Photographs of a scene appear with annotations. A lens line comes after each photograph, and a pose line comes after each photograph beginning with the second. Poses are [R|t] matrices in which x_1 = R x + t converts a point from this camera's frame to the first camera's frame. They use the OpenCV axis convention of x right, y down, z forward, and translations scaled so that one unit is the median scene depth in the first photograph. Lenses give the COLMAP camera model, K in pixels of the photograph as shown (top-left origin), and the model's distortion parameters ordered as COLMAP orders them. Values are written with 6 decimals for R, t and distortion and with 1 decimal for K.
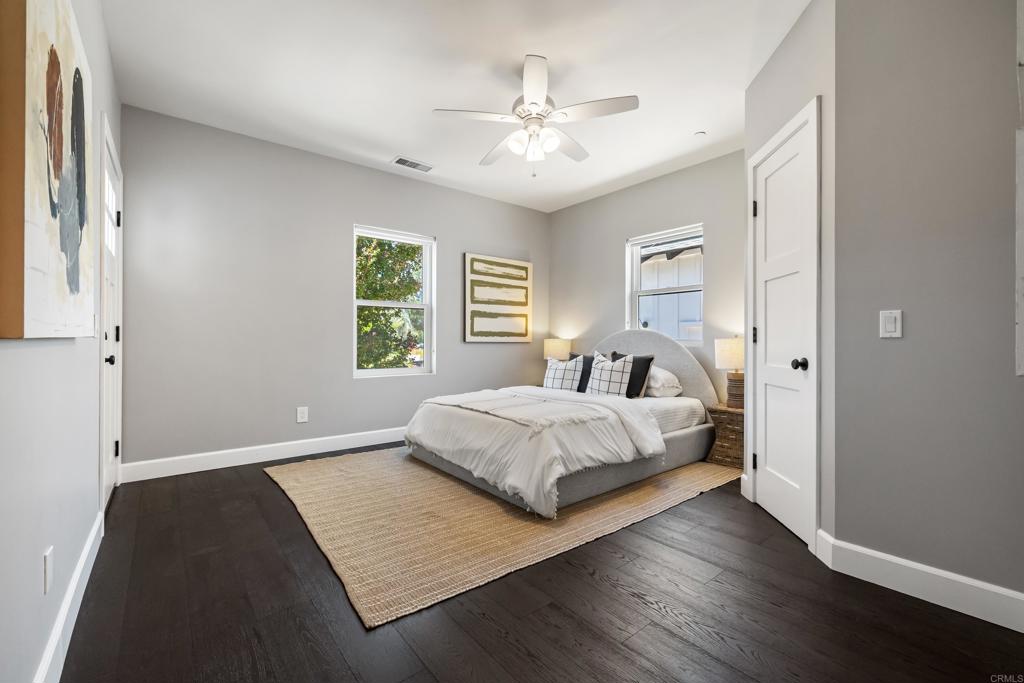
lens RADIAL K [[431.5, 0, 512.2], [0, 431.5, 338.6], [0, 0, 1]] dist [0.005592, -0.000525]
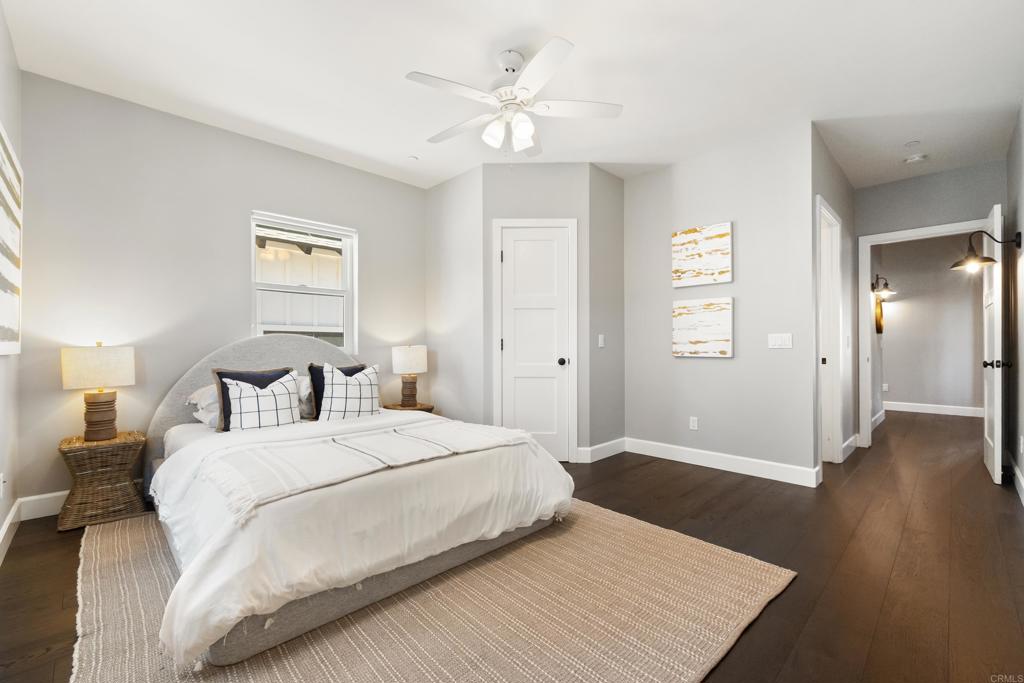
lens RADIAL K [[431.5, 0, 512.3], [0, 431.5, 347.1], [0, 0, 1]] dist [0.005592, -0.000525]
pose [[-0.091359, 0.000153, 0.995818, -0.818925], [-0.001681, 0.999999, -0.000308, -0.000155], [-0.995817, -0.001703, -0.091358, 1.045043]]
